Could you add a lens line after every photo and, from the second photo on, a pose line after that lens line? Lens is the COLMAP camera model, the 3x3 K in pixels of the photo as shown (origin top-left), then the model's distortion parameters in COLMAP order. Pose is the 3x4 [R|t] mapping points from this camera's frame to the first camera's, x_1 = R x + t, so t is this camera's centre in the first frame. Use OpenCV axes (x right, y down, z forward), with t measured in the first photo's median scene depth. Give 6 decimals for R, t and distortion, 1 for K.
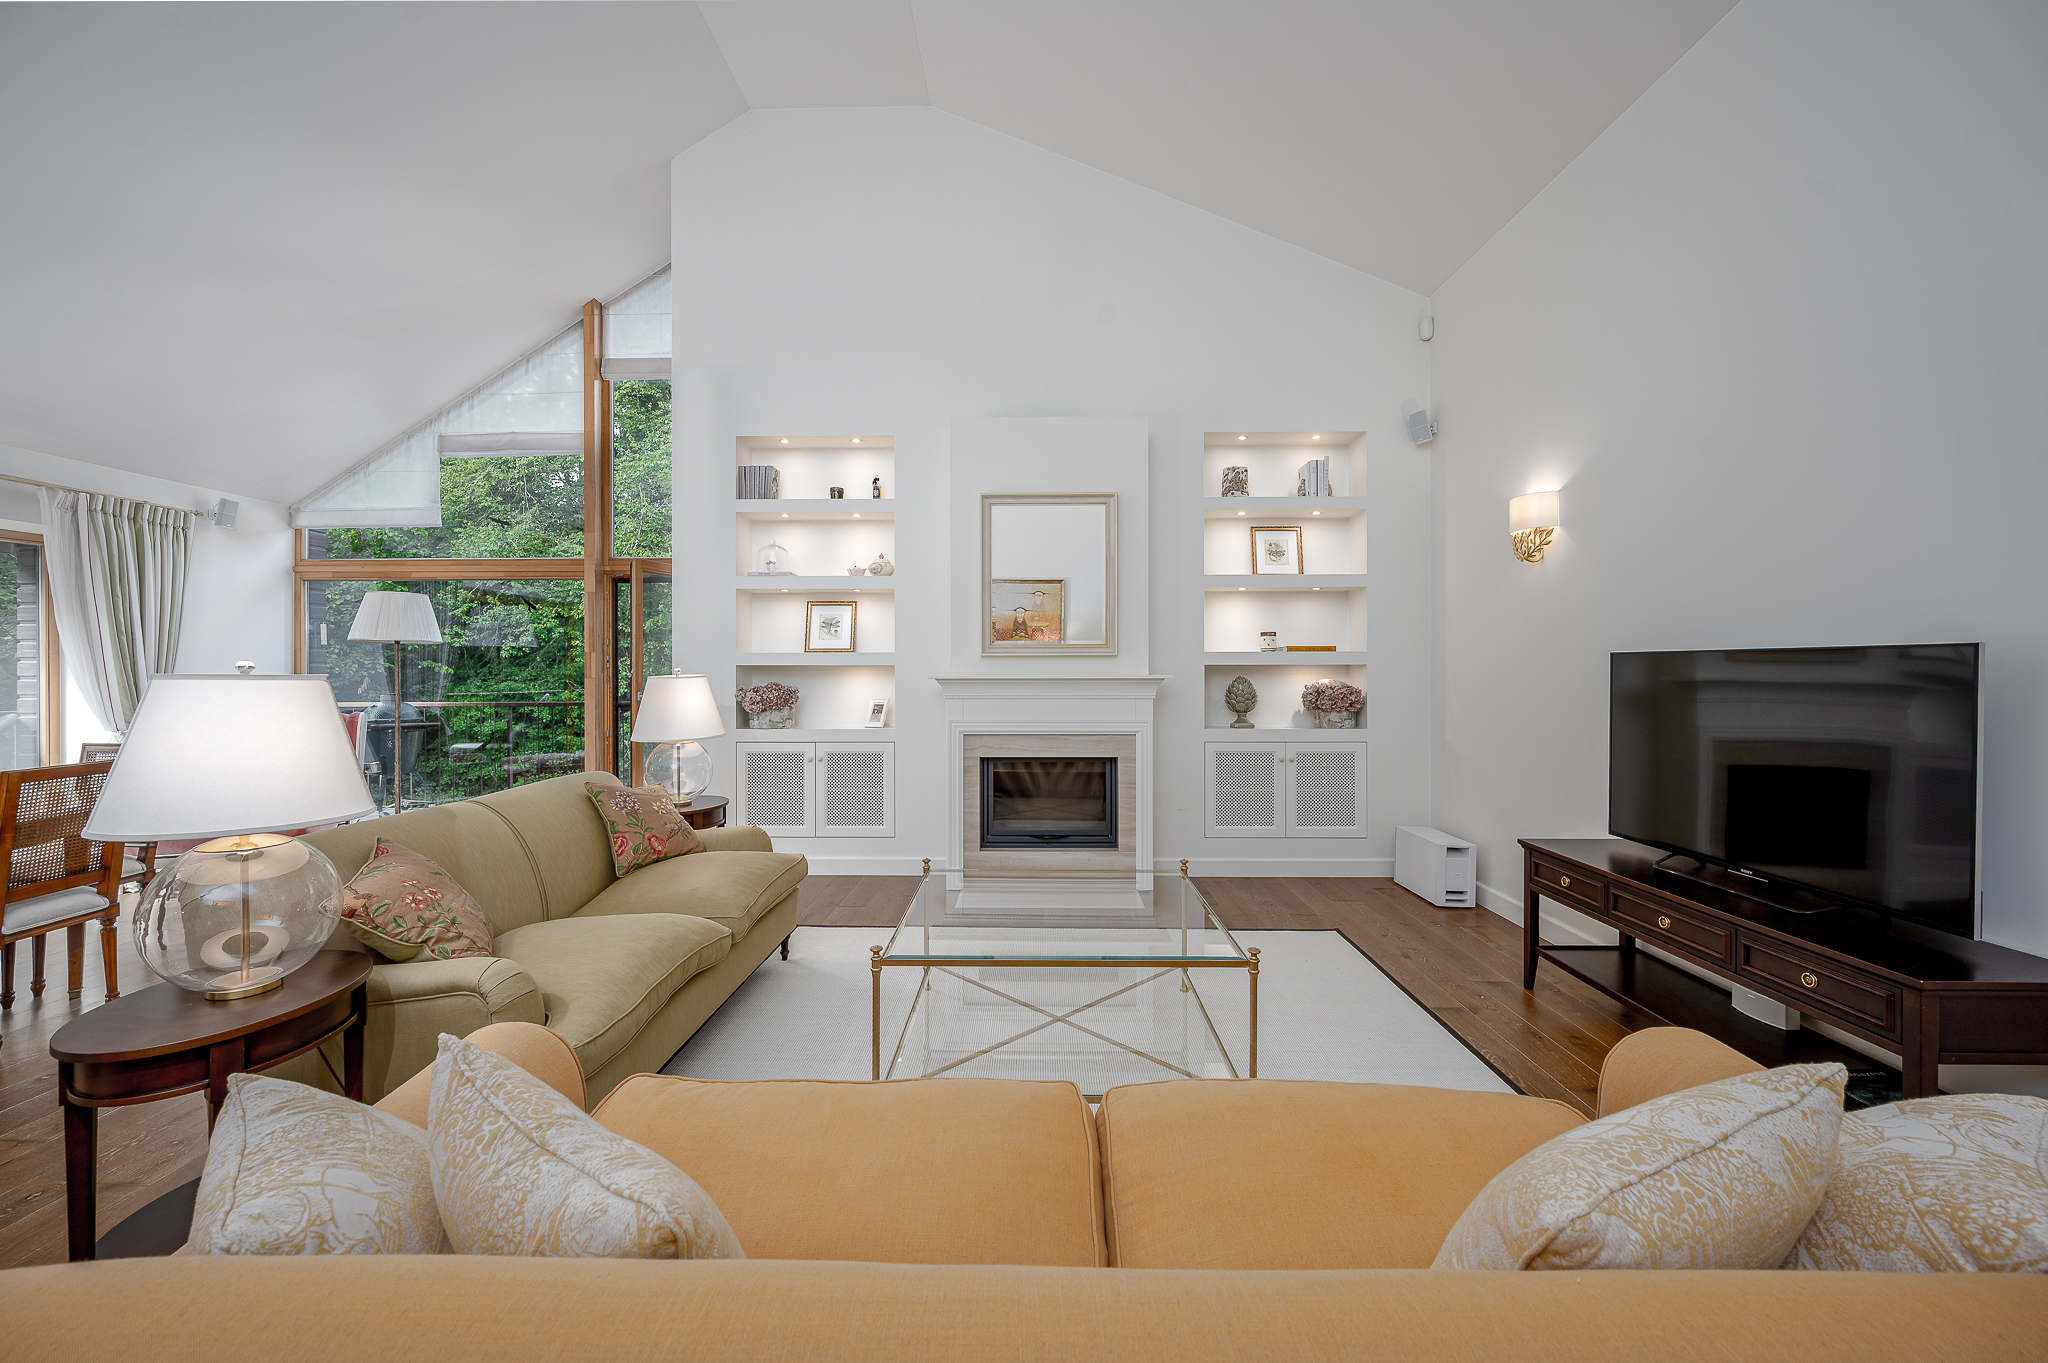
lens RADIAL K [[788.3, 0, 1011.3], [0, 788.3, 674.4], [0, 0, 1]] dist [-0.000552, 0.000255]
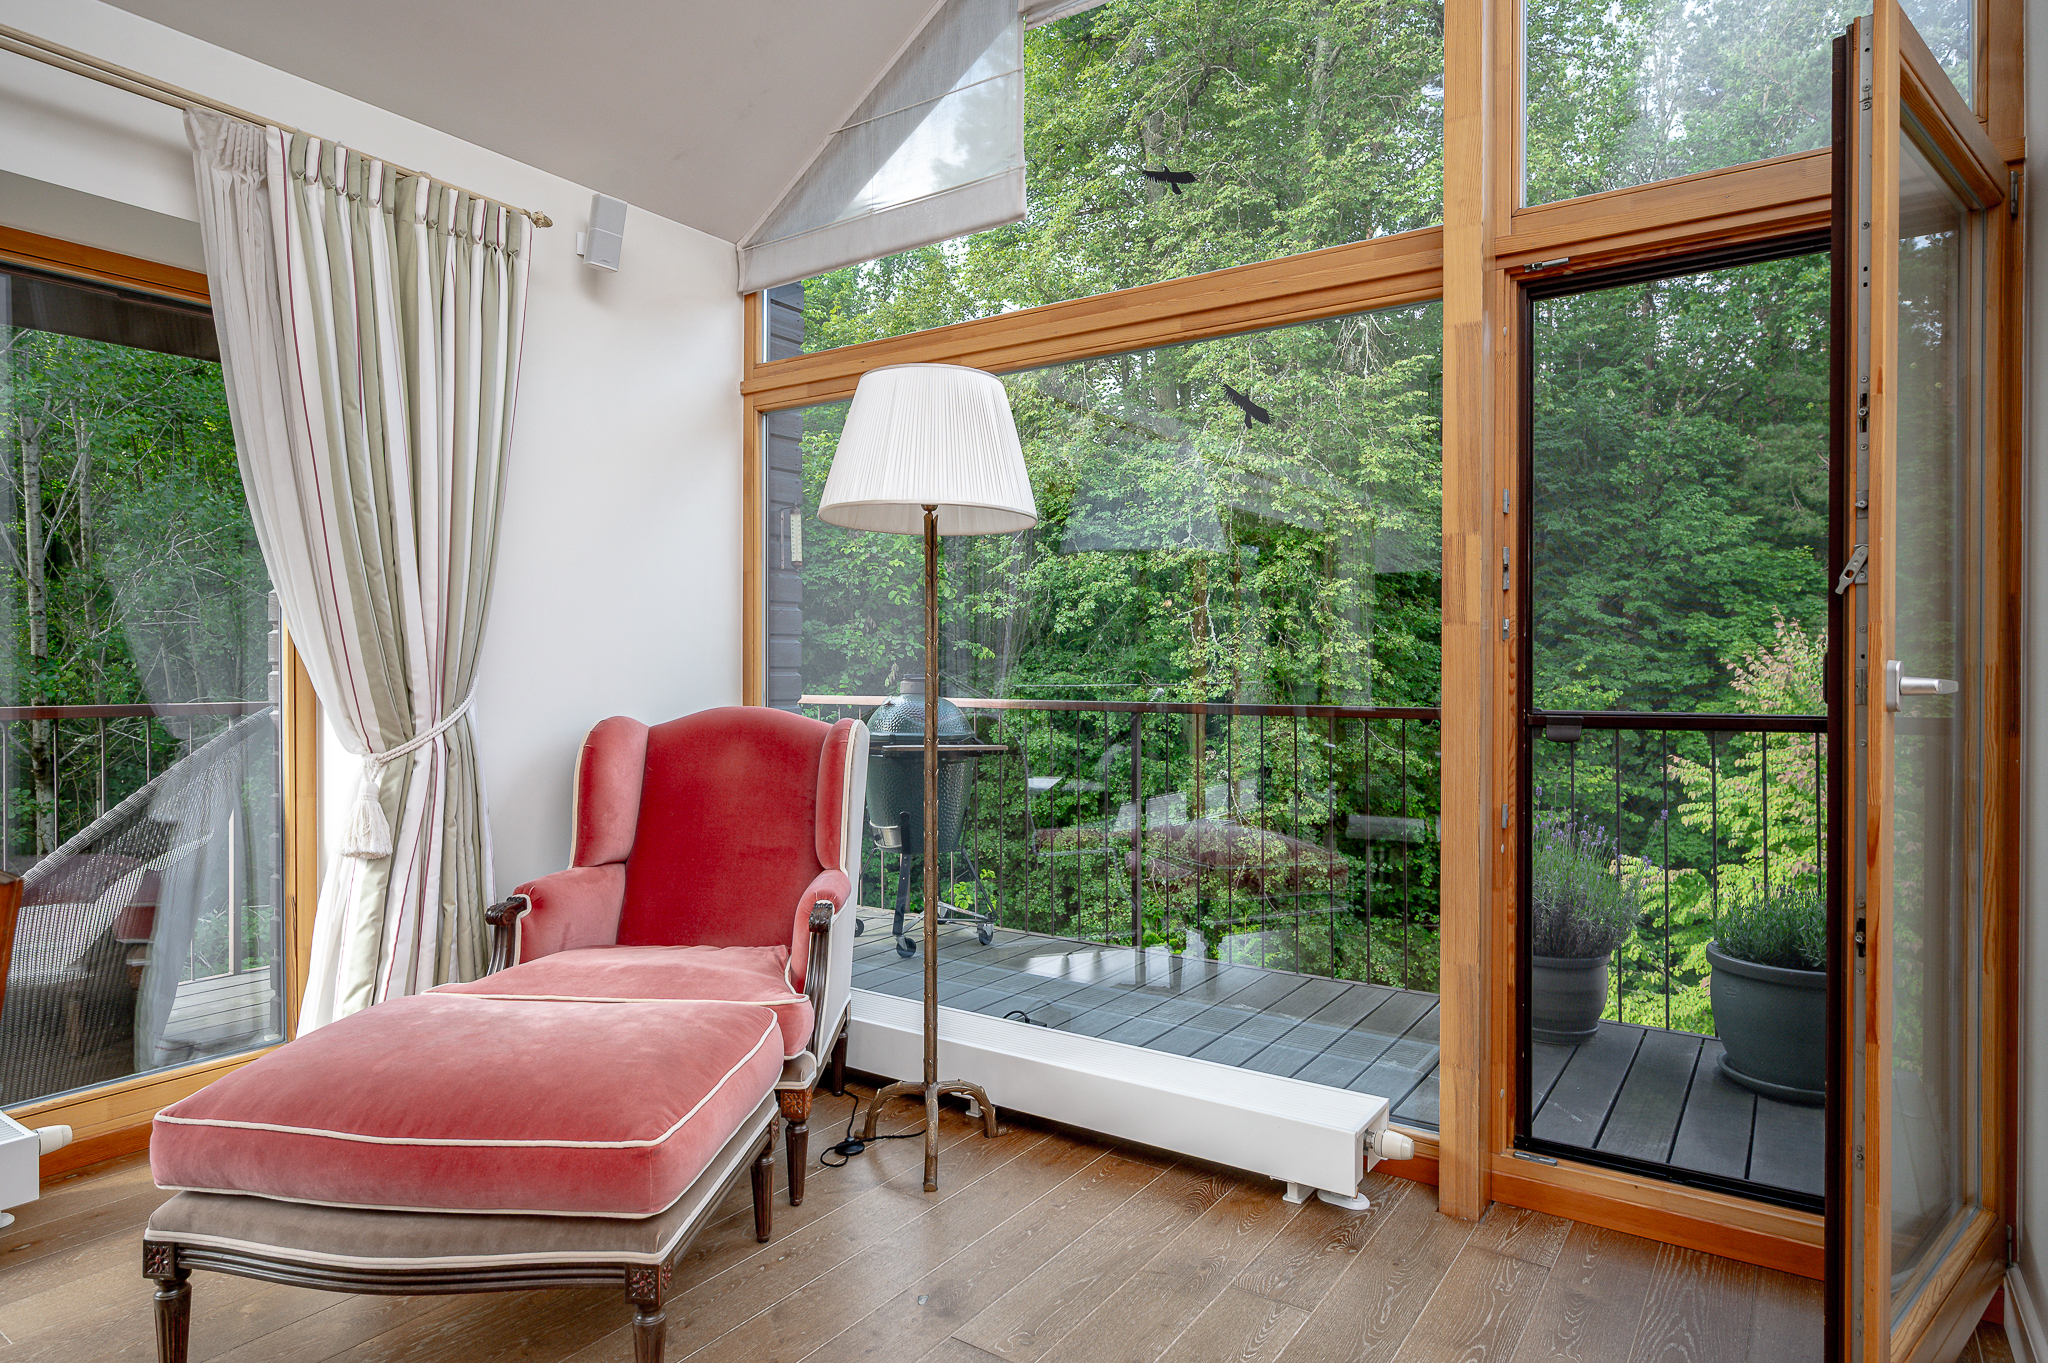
lens RADIAL K [[1174.5, 0, 1020.5], [0, 1174.5, 670.9], [0, 0, 1]] dist [-0.000325, -0.003293]
pose [[0.834180, 0.005683, -0.551463, -0.481998], [-0.005025, 0.999984, 0.002704, 0.023979], [0.551470, 0.000516, 0.834195, 0.618390]]
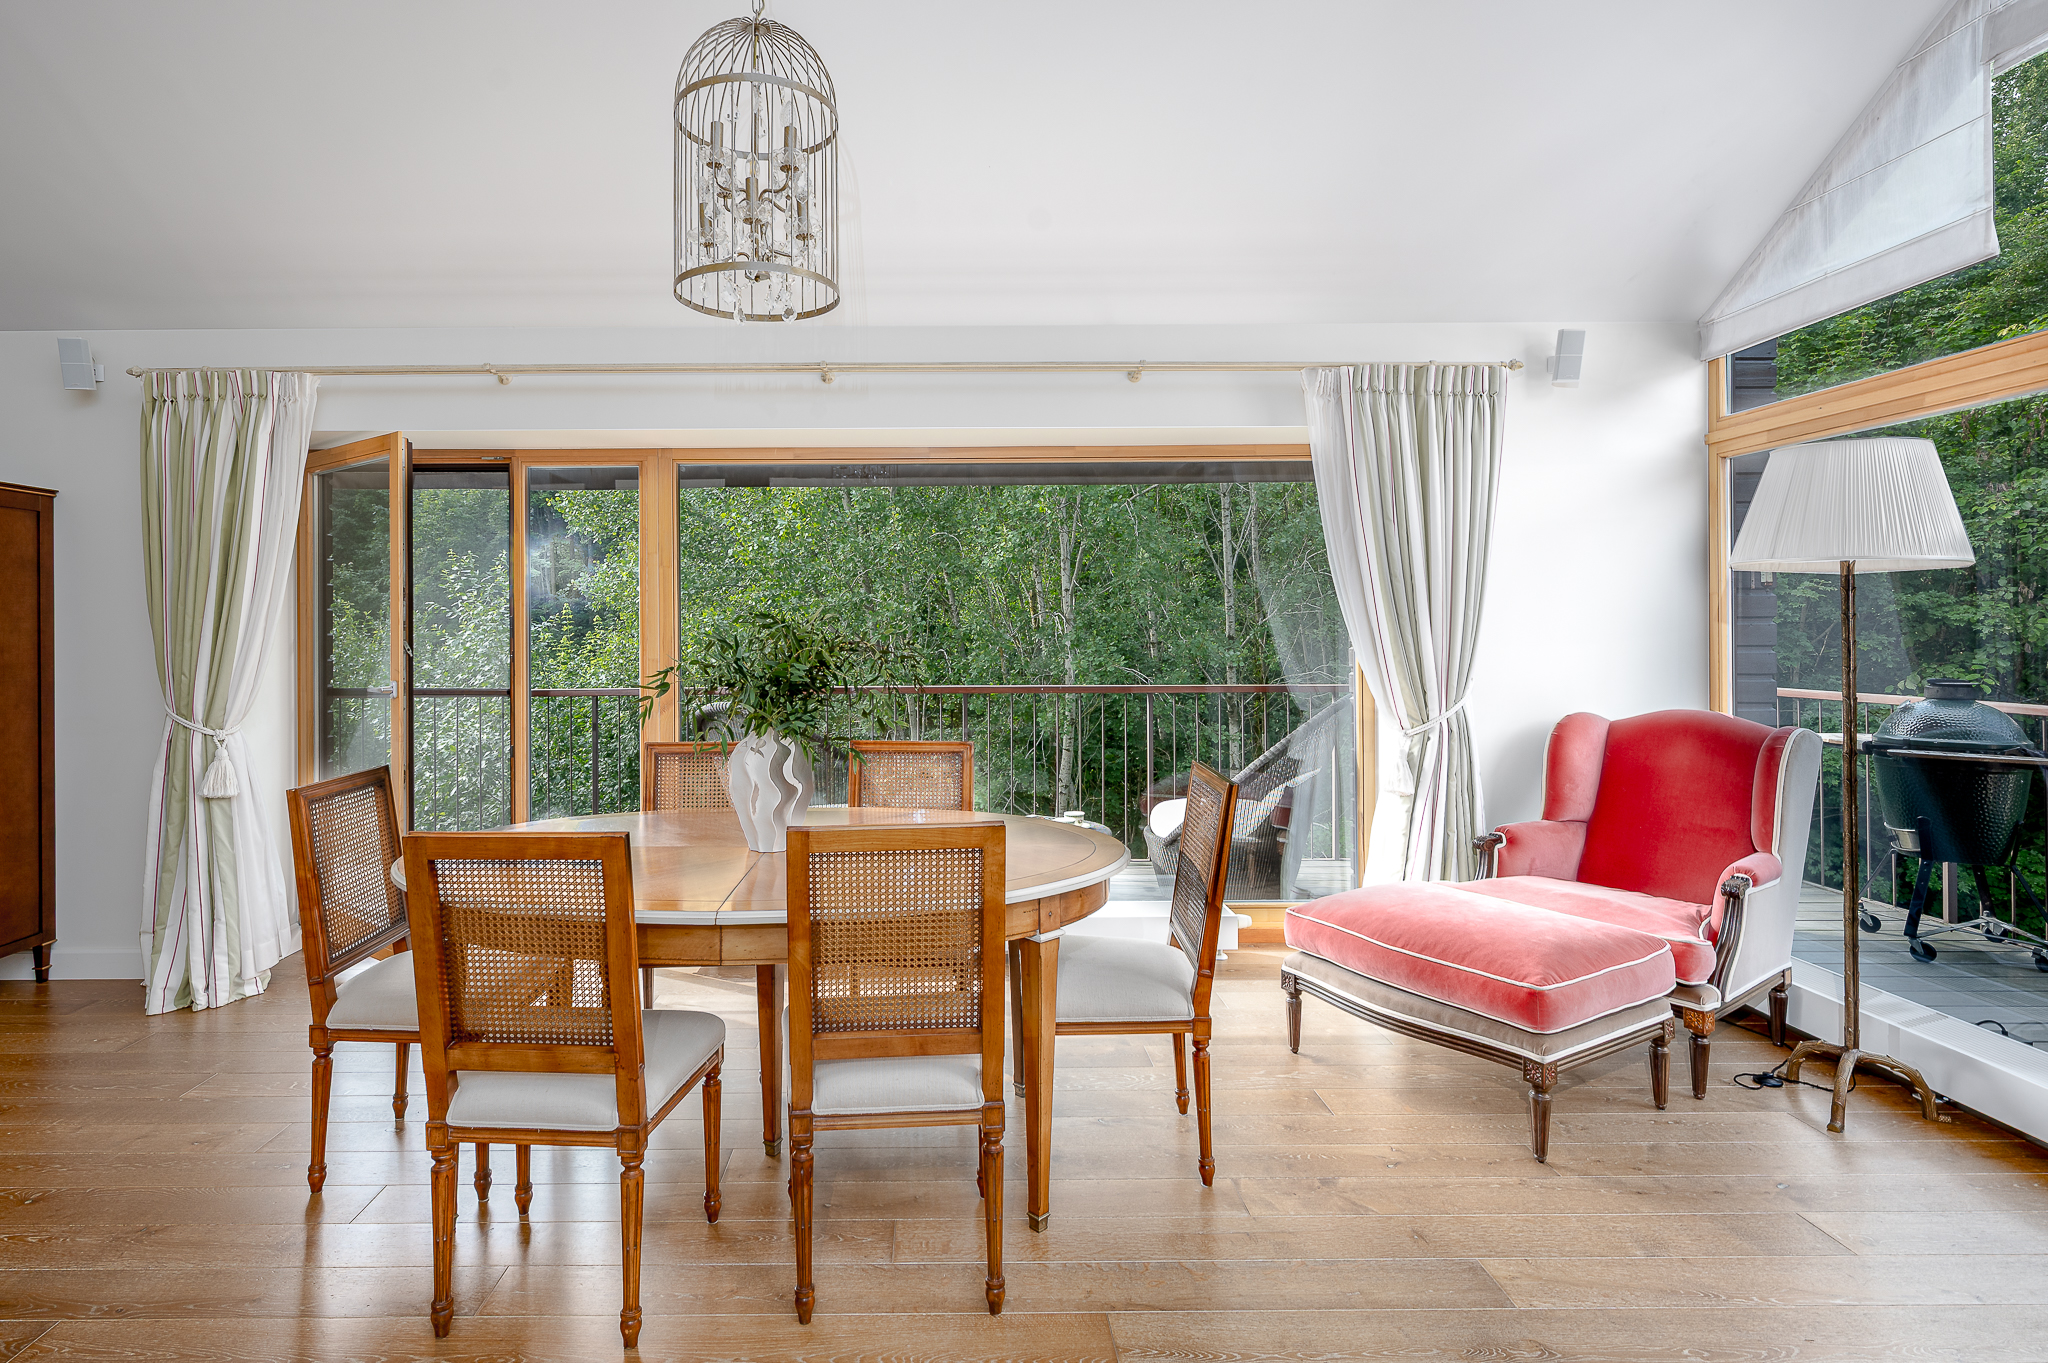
lens RADIAL K [[1050.9, 0, 941.0], [0, 1050.9, 621.2], [0, 0, 1]] dist [-0.001802, -0.000482]
pose [[0.023264, -0.006504, -0.999708, -0.263459], [-0.000357, 0.999979, -0.006514, -0.009699], [0.999729, 0.000508, 0.023262, 0.546001]]
